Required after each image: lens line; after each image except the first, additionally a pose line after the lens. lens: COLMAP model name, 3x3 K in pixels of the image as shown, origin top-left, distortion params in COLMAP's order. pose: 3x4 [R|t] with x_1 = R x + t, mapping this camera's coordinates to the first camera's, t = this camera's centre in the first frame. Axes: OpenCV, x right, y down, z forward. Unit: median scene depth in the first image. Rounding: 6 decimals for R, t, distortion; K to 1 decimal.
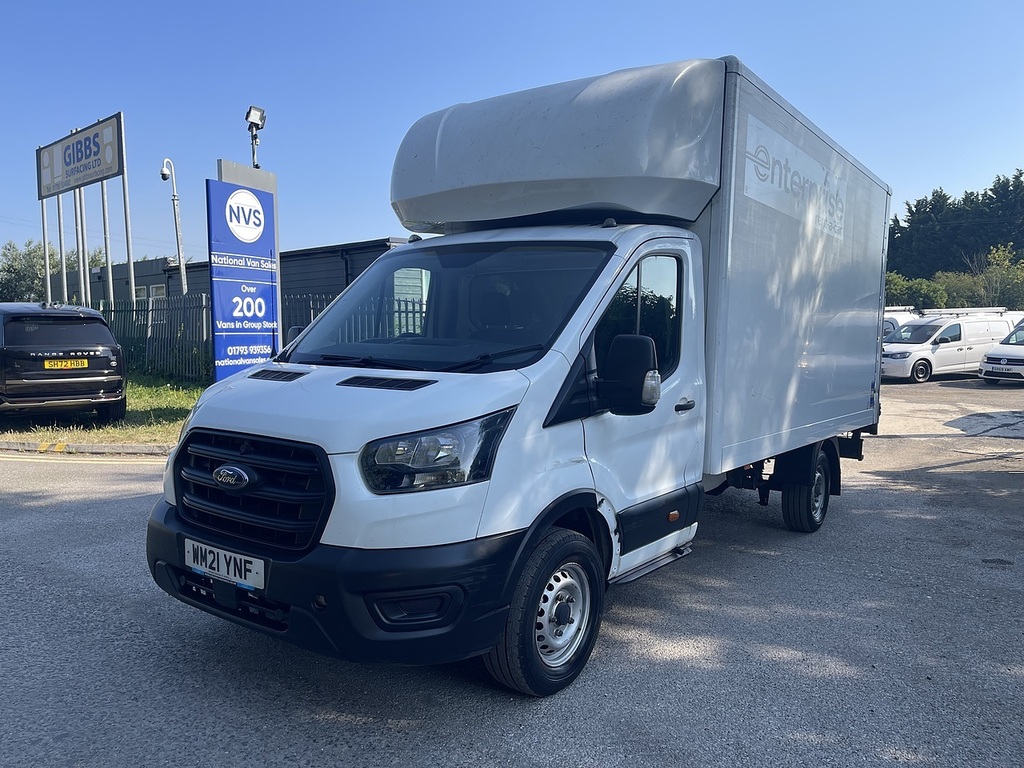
lens RADIAL K [[802.1, 0, 505.9], [0, 802.1, 381.8], [0, 0, 1]] dist [0.017796, -0.018622]
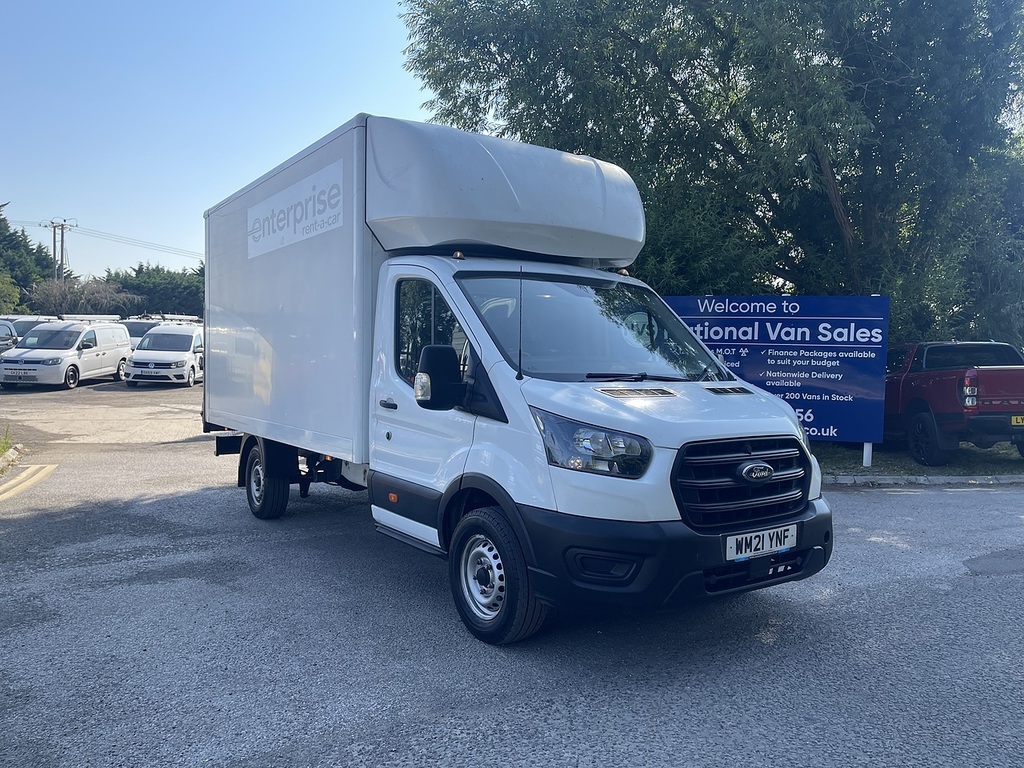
lens RADIAL K [[802.1, 0, 539.6], [0, 802.1, 358.0], [0, 0, 1]] dist [0.017796, -0.018622]
pose [[0.298233, -0.013843, 0.954393, -1.550211], [0.044367, 0.999015, 0.000626, -0.069561], [-0.953462, 0.042157, 0.298553, 0.899868]]
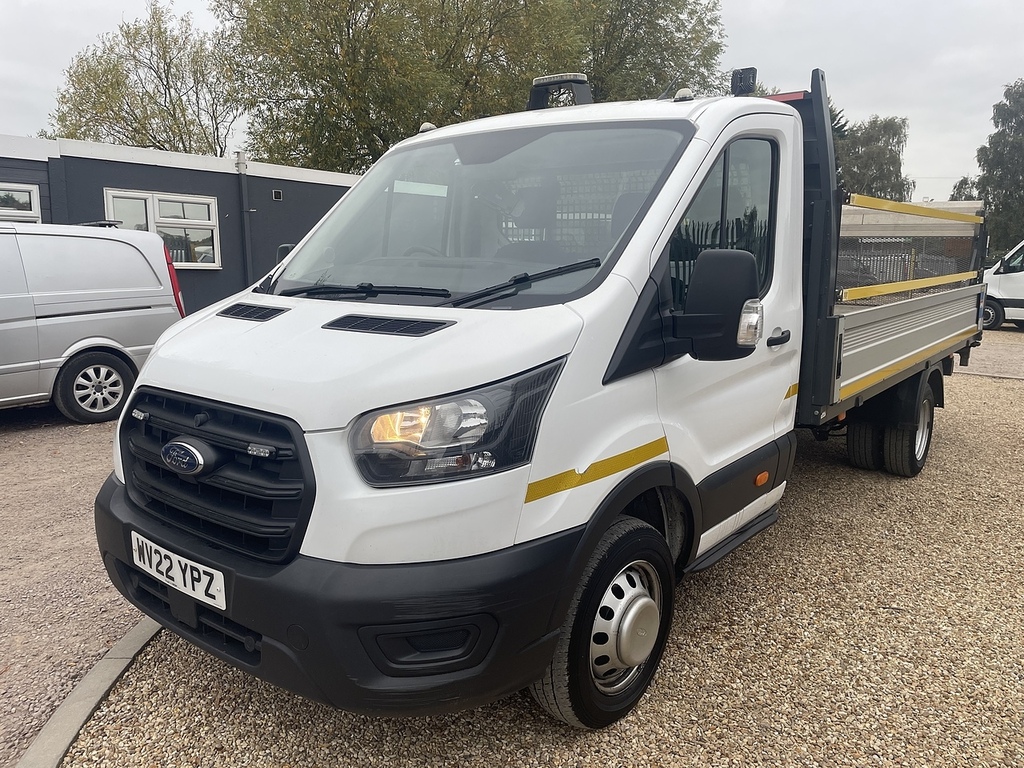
lens RADIAL K [[802.1, 0, 509.2], [0, 802.1, 382.6], [0, 0, 1]] dist [0.017796, -0.018622]
pose [[0.999092, -0.017295, -0.038925, -0.009404], [0.021628, 0.993267, 0.113815, -0.027065], [0.036695, -0.114554, 0.992739, 0.268776]]
